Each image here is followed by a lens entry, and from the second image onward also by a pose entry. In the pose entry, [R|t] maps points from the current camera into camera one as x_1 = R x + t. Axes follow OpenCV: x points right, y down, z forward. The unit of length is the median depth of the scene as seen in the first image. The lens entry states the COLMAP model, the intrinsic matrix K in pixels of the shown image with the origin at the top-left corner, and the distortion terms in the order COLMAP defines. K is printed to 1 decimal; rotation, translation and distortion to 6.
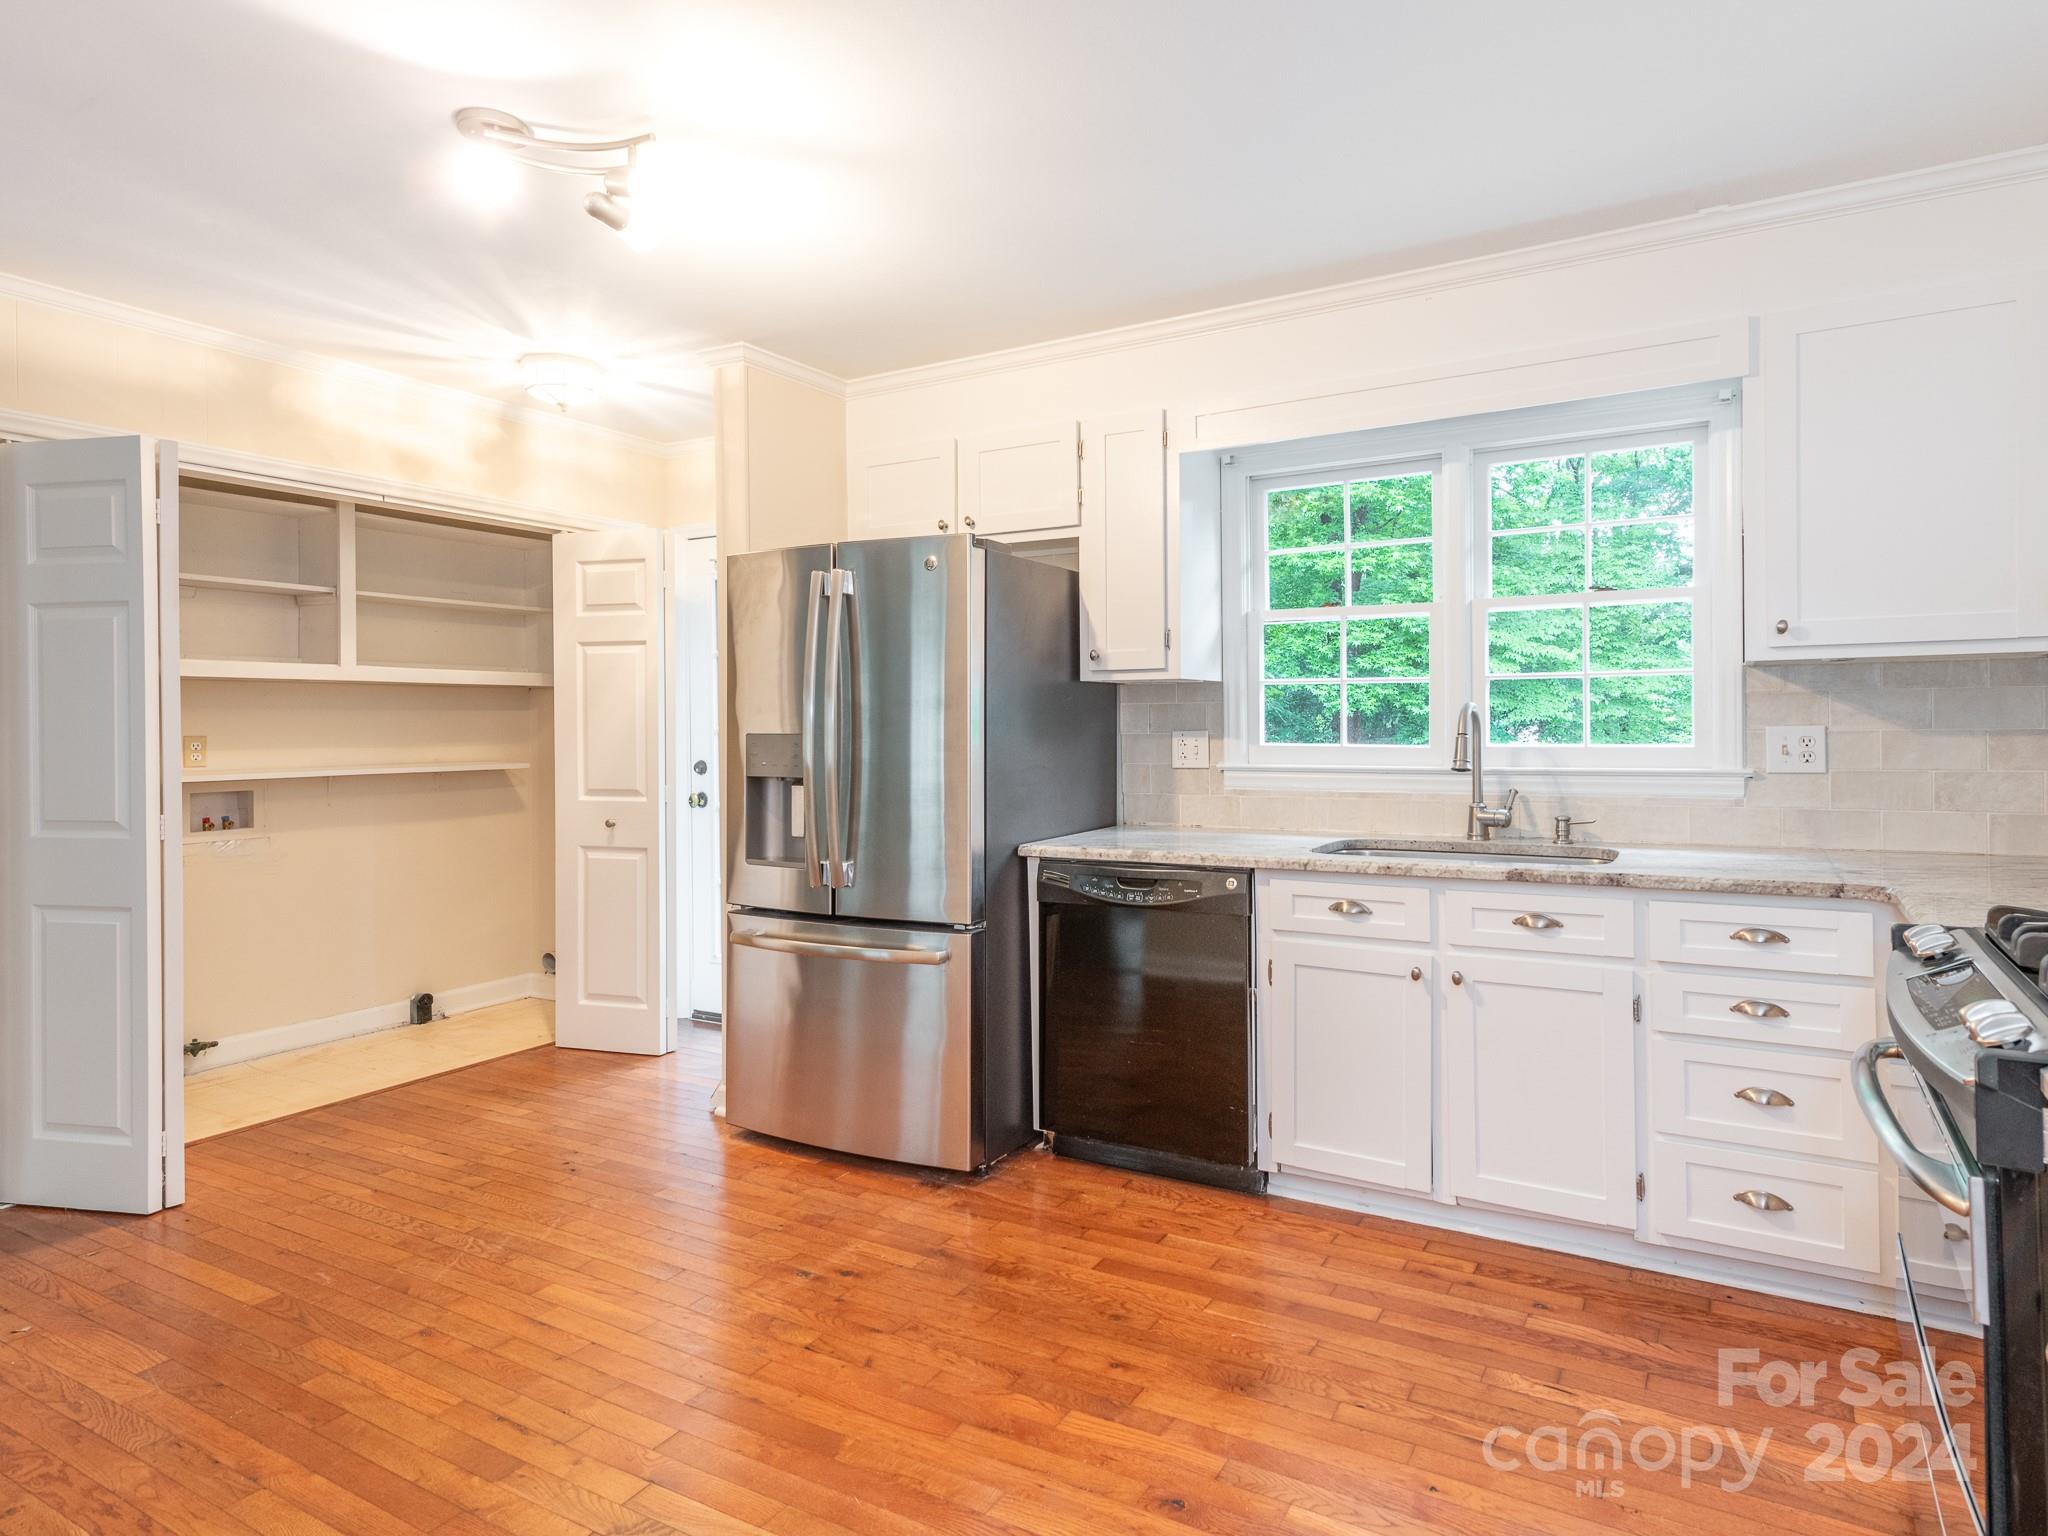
lens RADIAL K [[1099.3, 0, 1187.7], [0, 1099.3, 722.6], [0, 0, 1]] dist [0.001511, 0.000022]
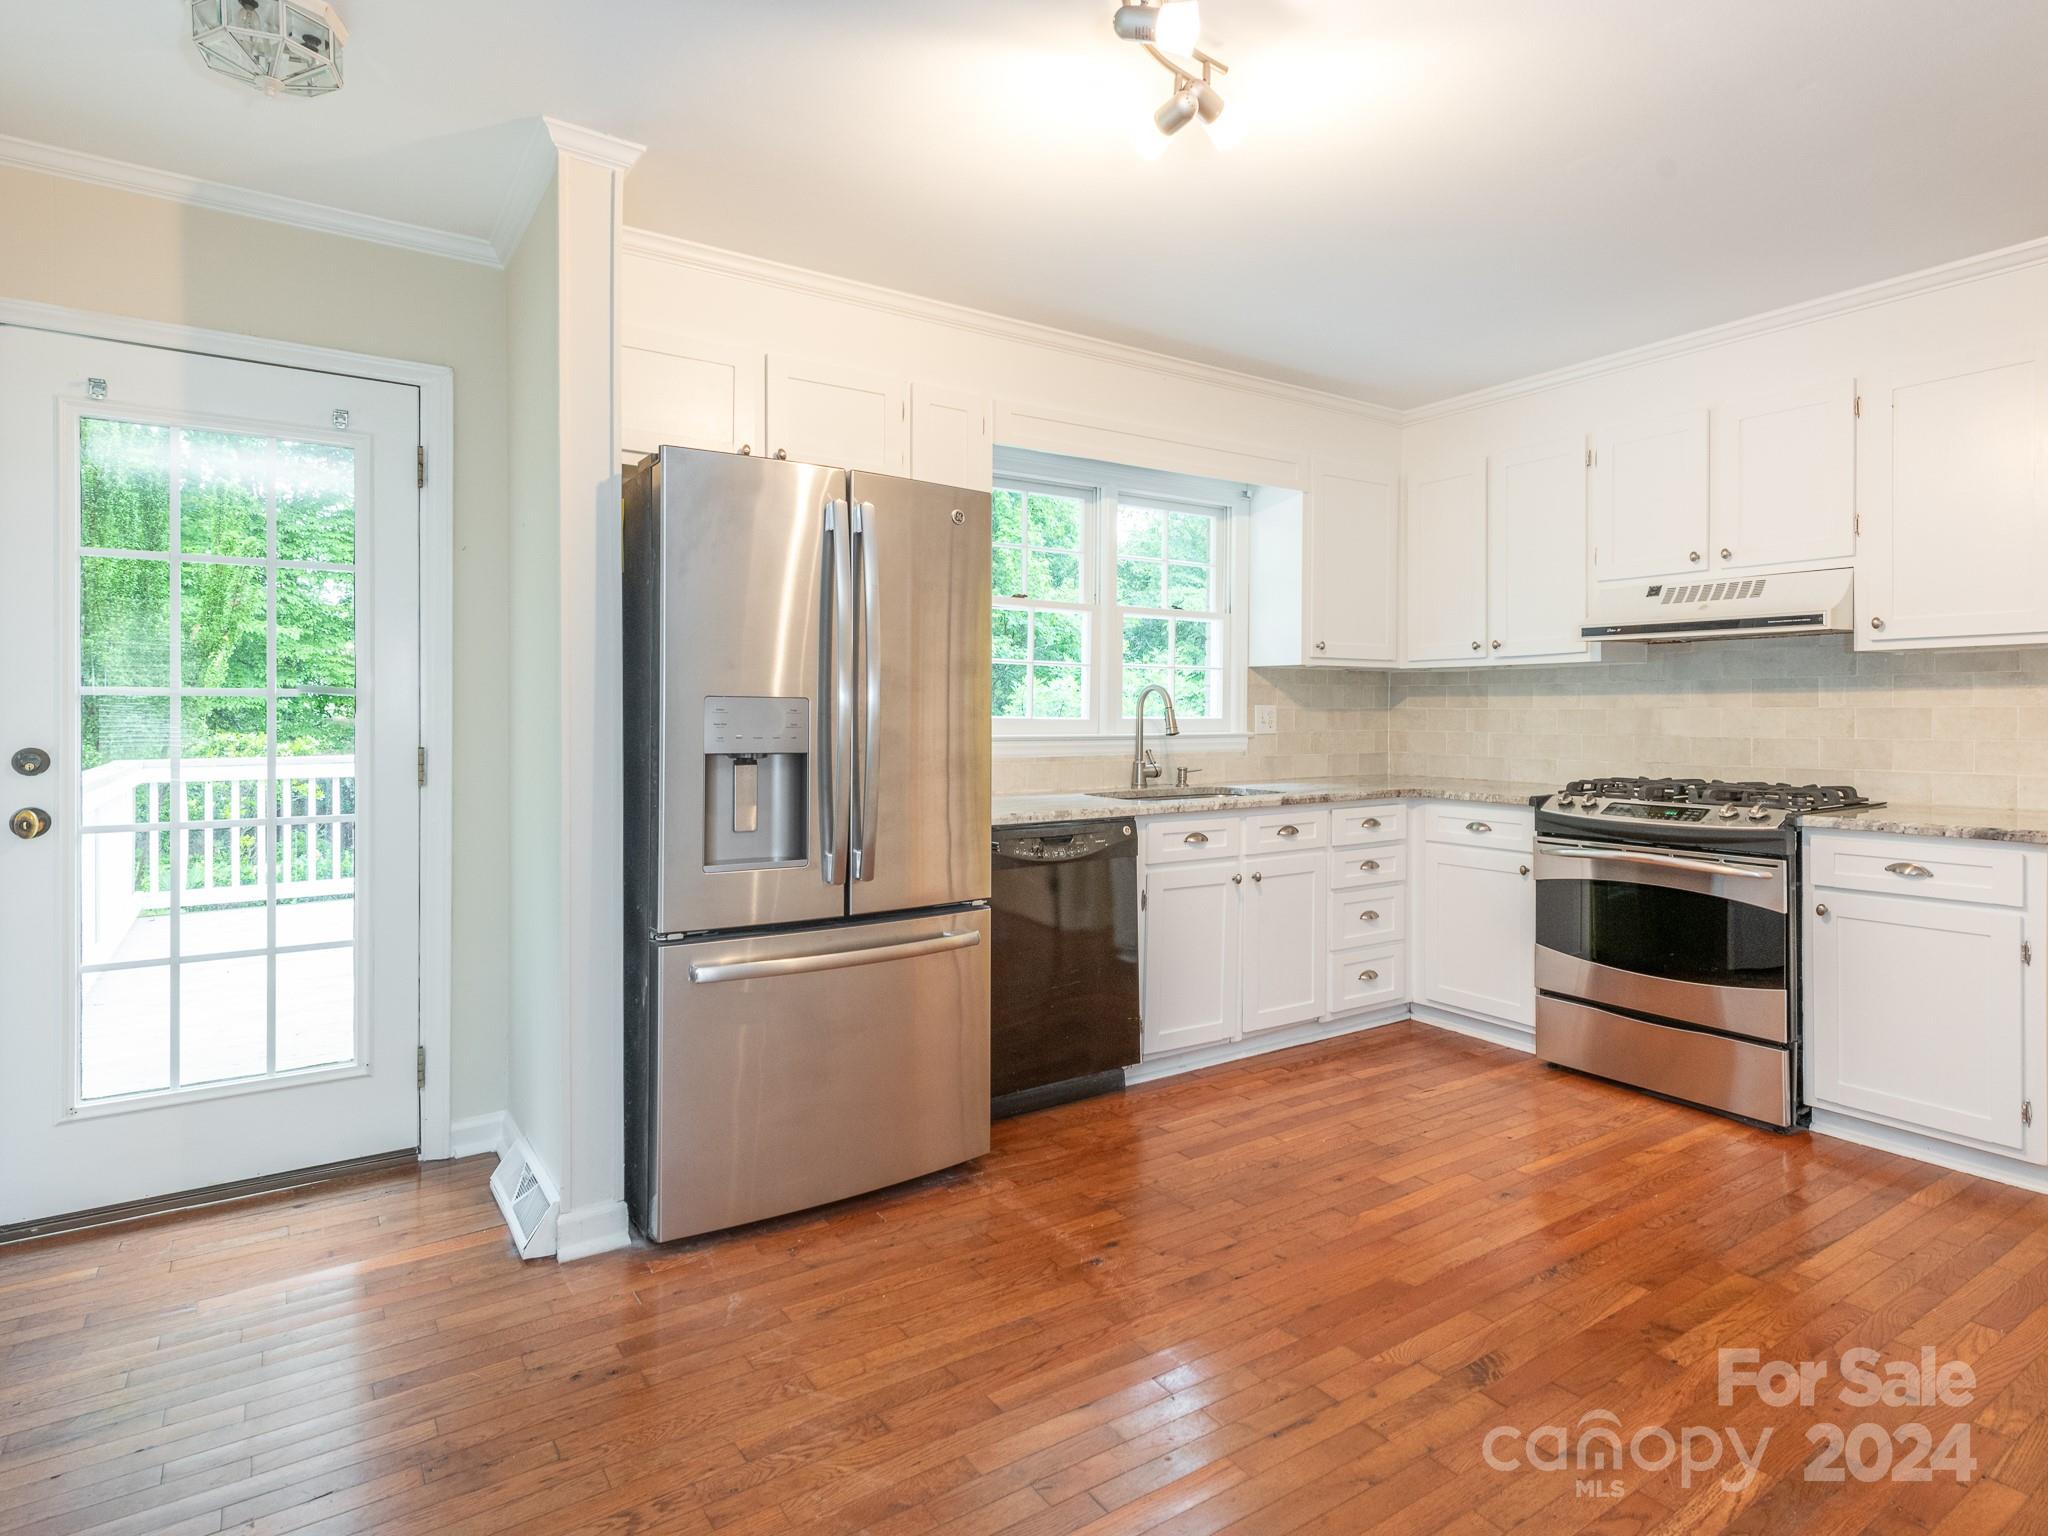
lens RADIAL K [[1102.3, 0, 1016.0], [0, 1102.3, 712.1], [0, 0, 1]] dist [-0.000088, -0.000501]
pose [[0.502056, 0.009338, 0.864785, -1.094957], [-0.005547, 0.999956, -0.007577, 0.029148], [-0.864817, -0.000993, 0.502086, 0.524151]]
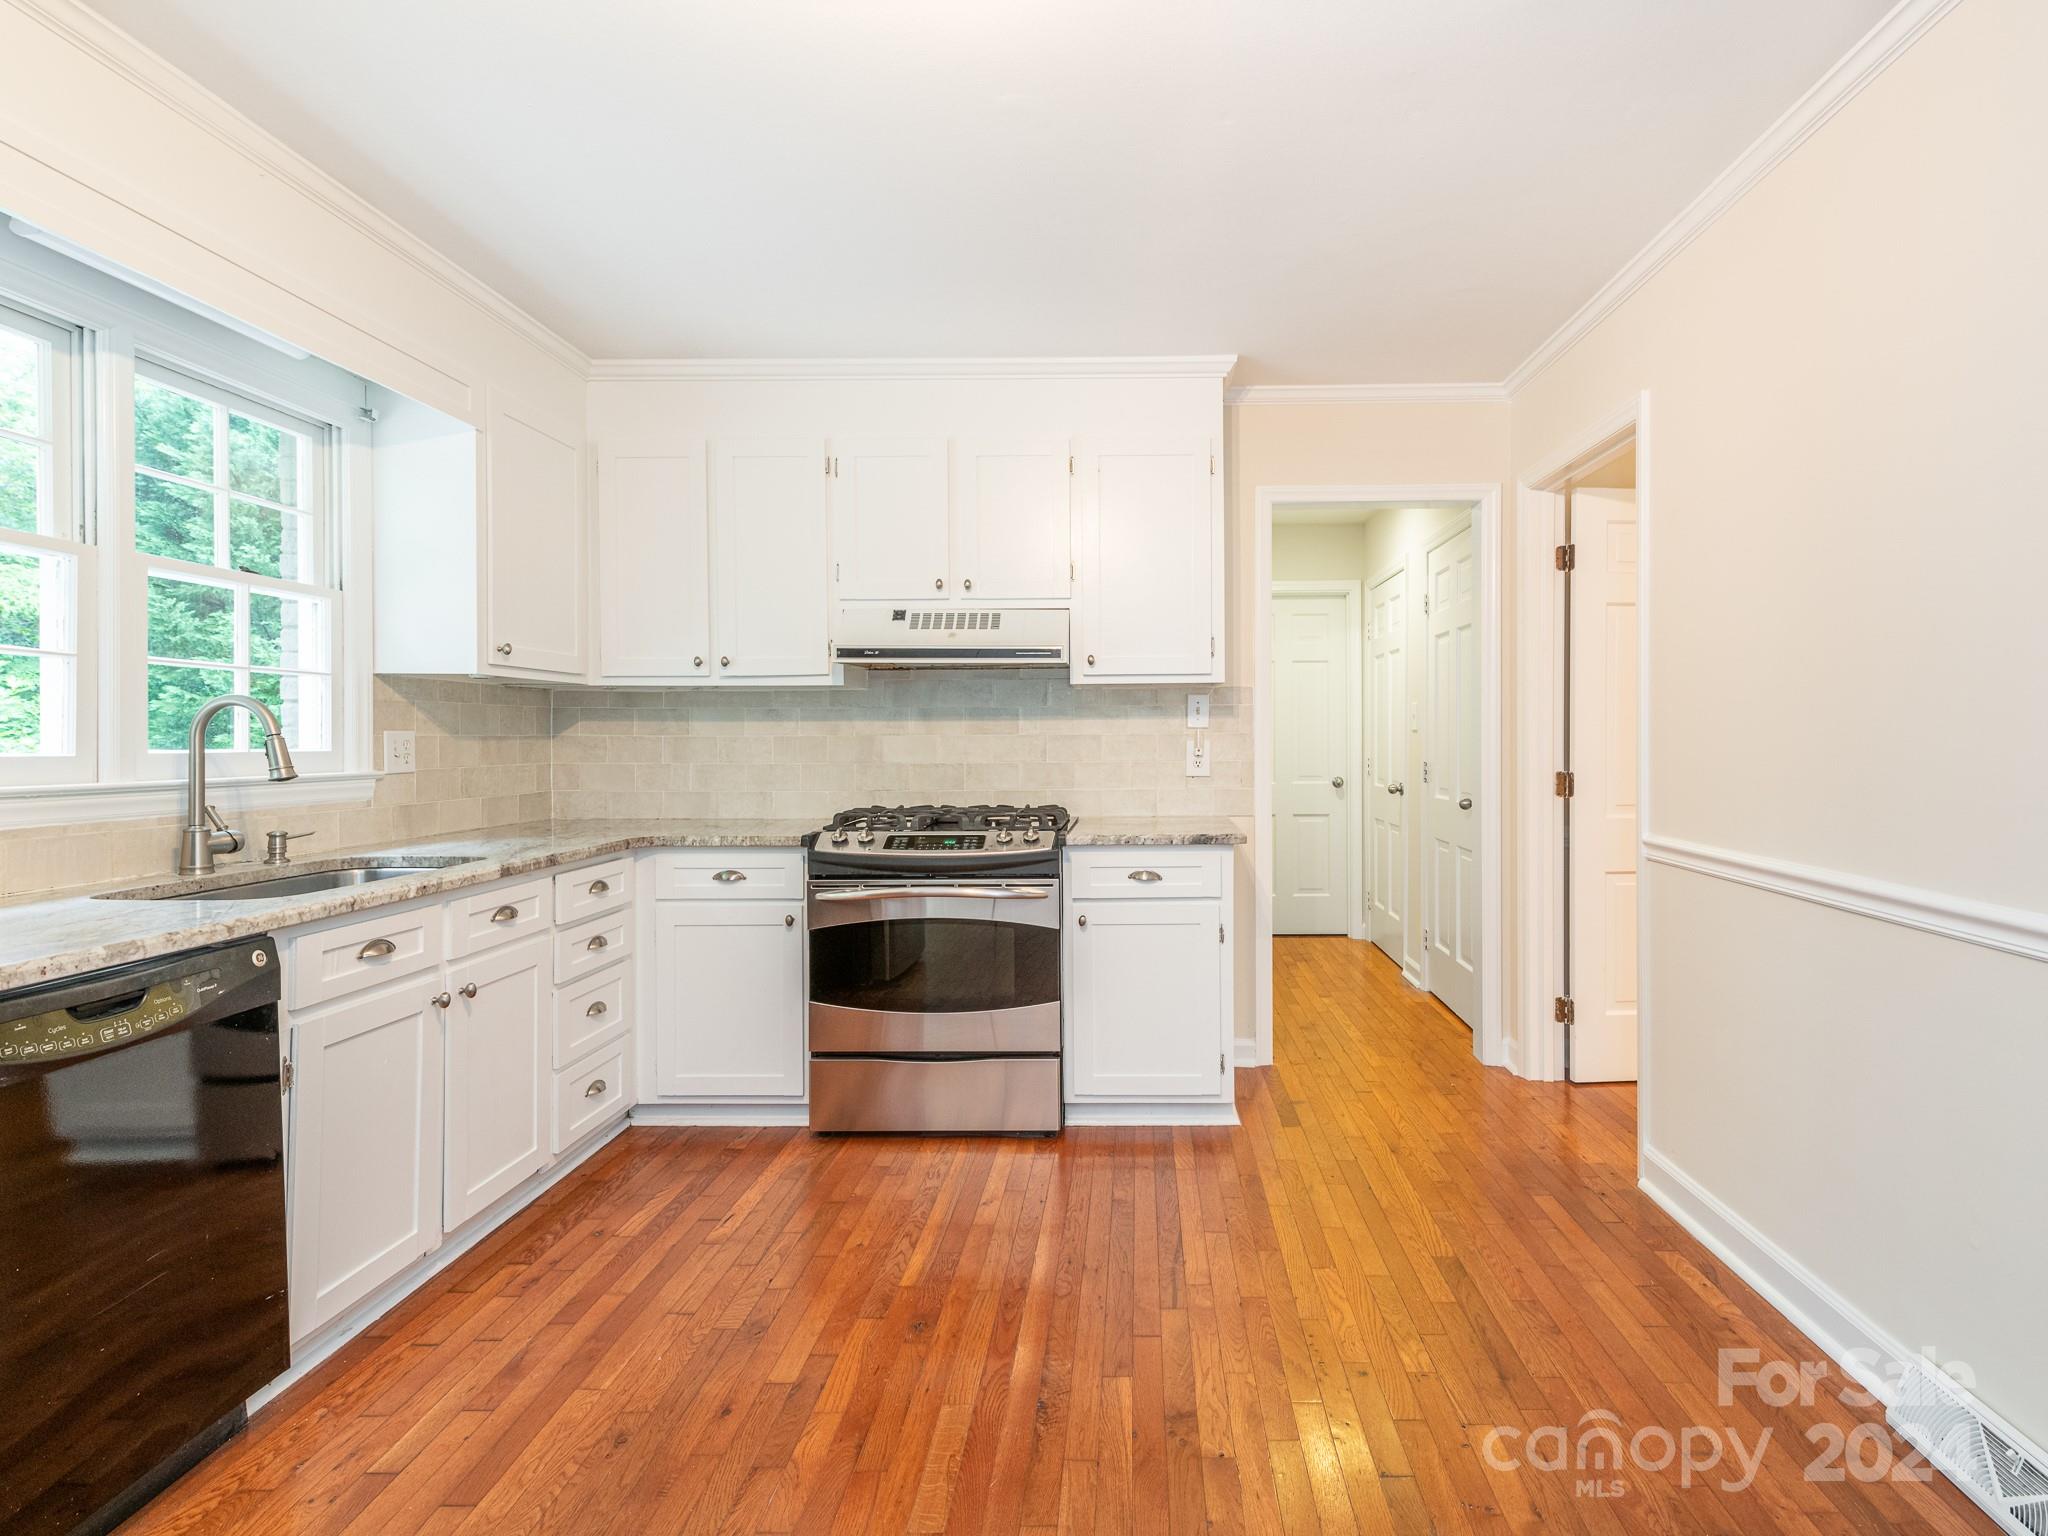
lens RADIAL K [[1068.0, 0, 1141.6], [0, 1068.0, 747.2], [0, 0, 1]] dist [0.014915, -0.001683]
pose [[-0.438849, 0.002324, 0.898558, -0.797613], [0.006697, 0.999977, 0.000684, 0.025012], [-0.898536, 0.006318, -0.438855, 0.840168]]
